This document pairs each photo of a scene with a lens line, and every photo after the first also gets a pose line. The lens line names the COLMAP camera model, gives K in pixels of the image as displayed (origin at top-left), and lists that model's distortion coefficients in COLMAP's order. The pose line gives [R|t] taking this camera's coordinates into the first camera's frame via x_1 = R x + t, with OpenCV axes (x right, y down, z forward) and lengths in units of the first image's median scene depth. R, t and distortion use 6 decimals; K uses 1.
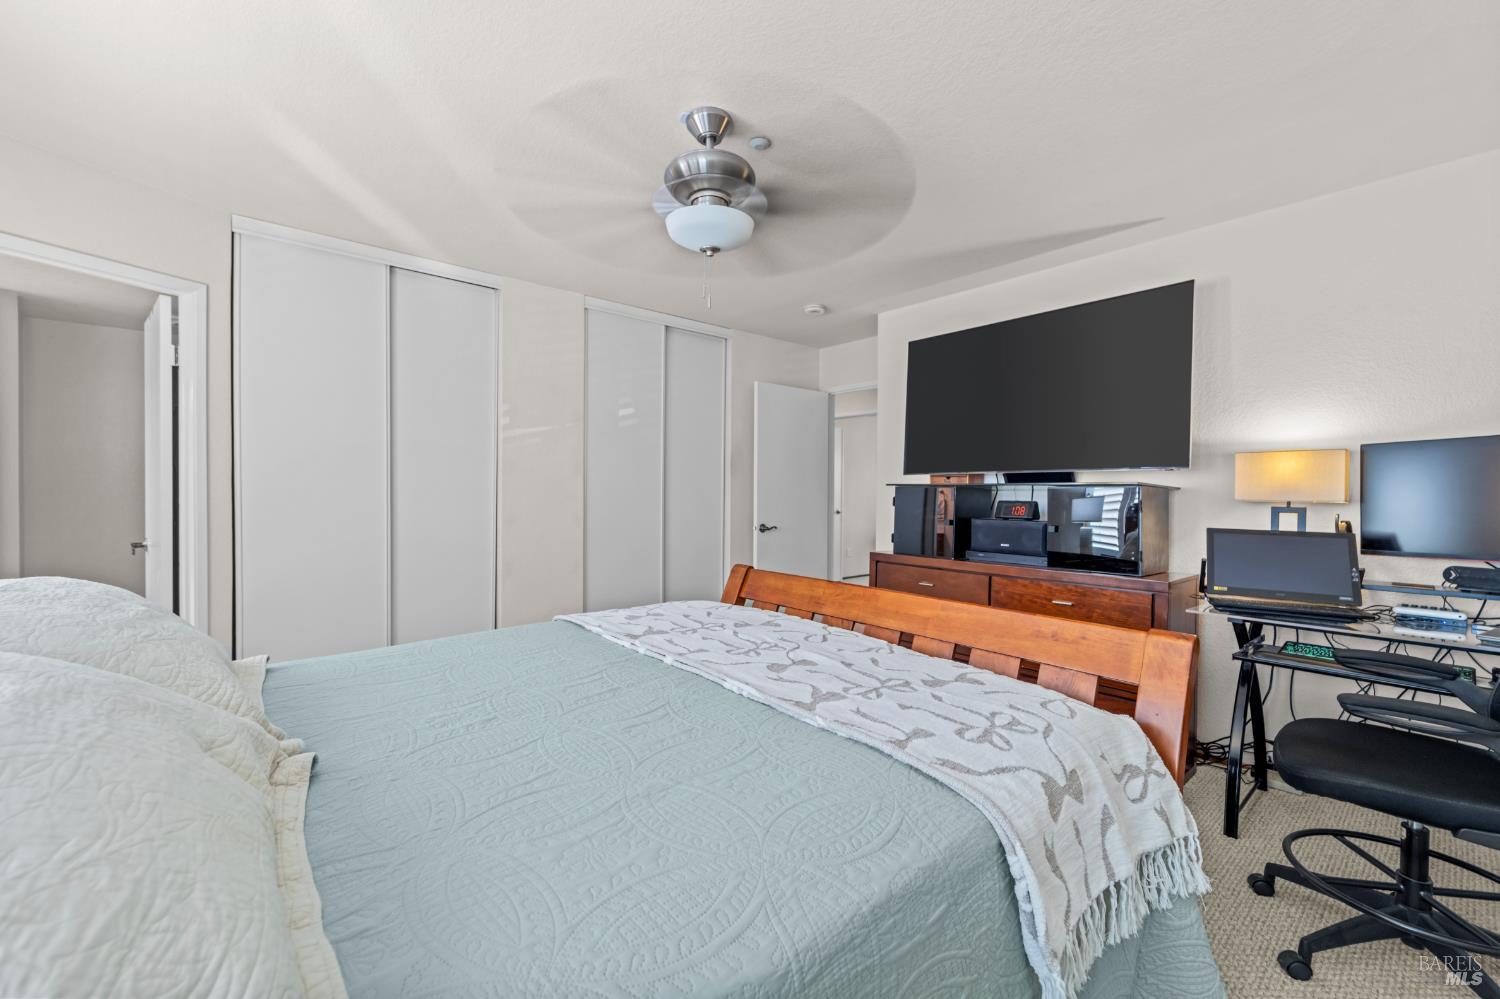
lens RADIAL K [[605.3, 0, 751.5], [0, 605.3, 499.0], [0, 0, 1]] dist [0.000971, -0.001233]
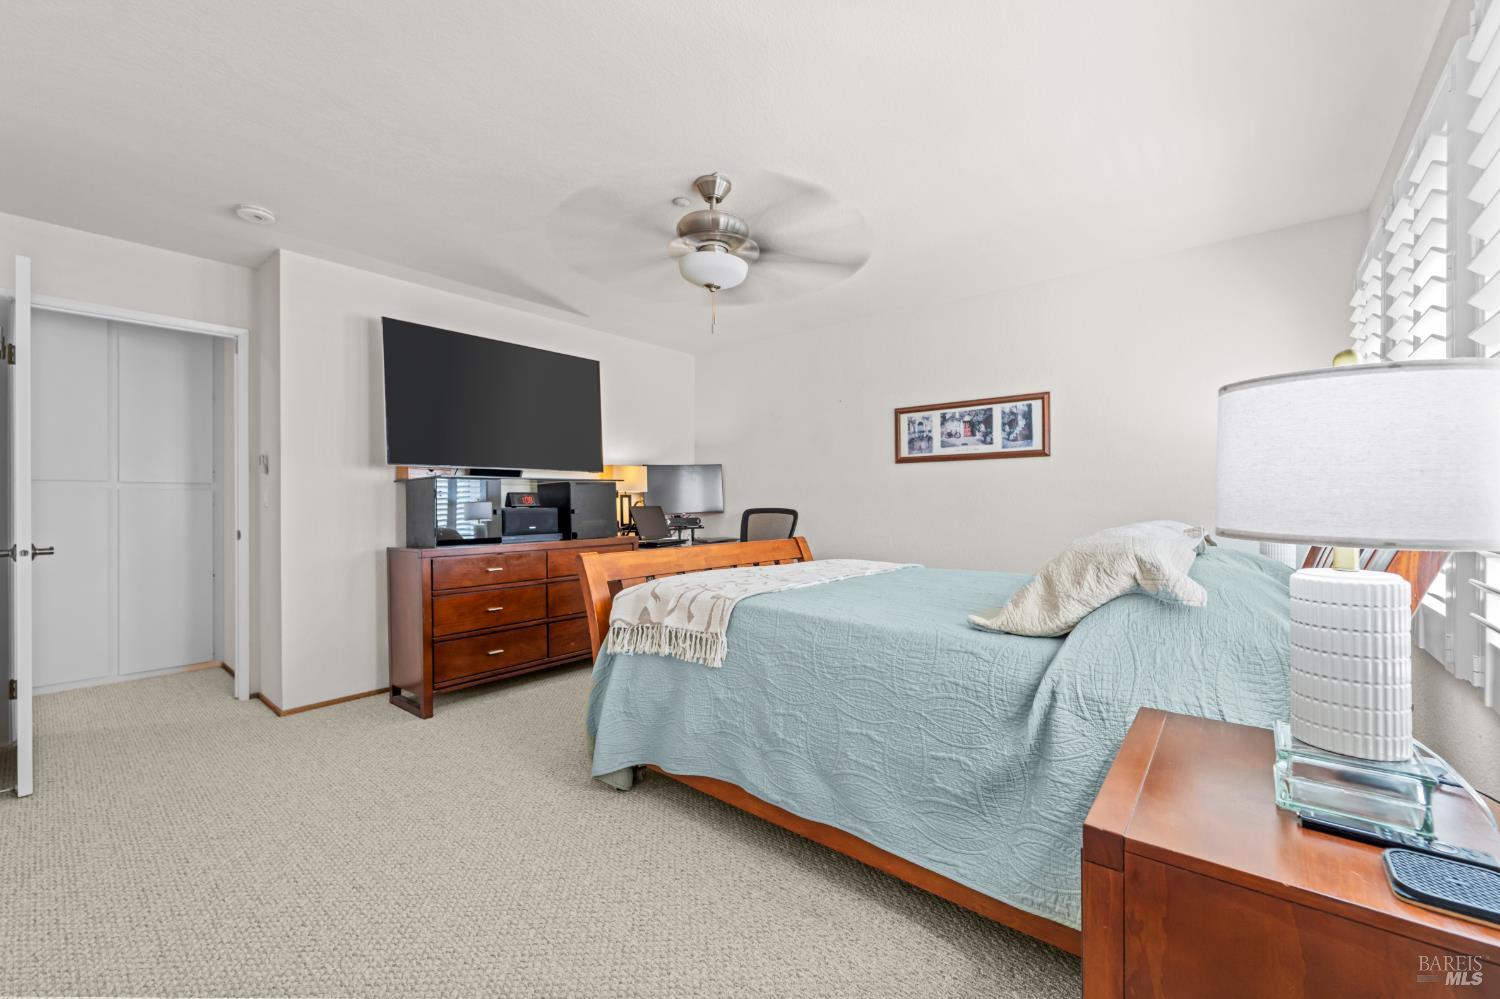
lens RADIAL K [[605.3, 0, 750.4], [0, 605.3, 498.6], [0, 0, 1]] dist [0.000971, -0.001233]
pose [[-0.147754, -0.009268, 0.988981, -0.870391], [0.009867, 0.999893, 0.010844, 0.007277], [-0.988975, 0.011361, -0.147647, 0.728398]]
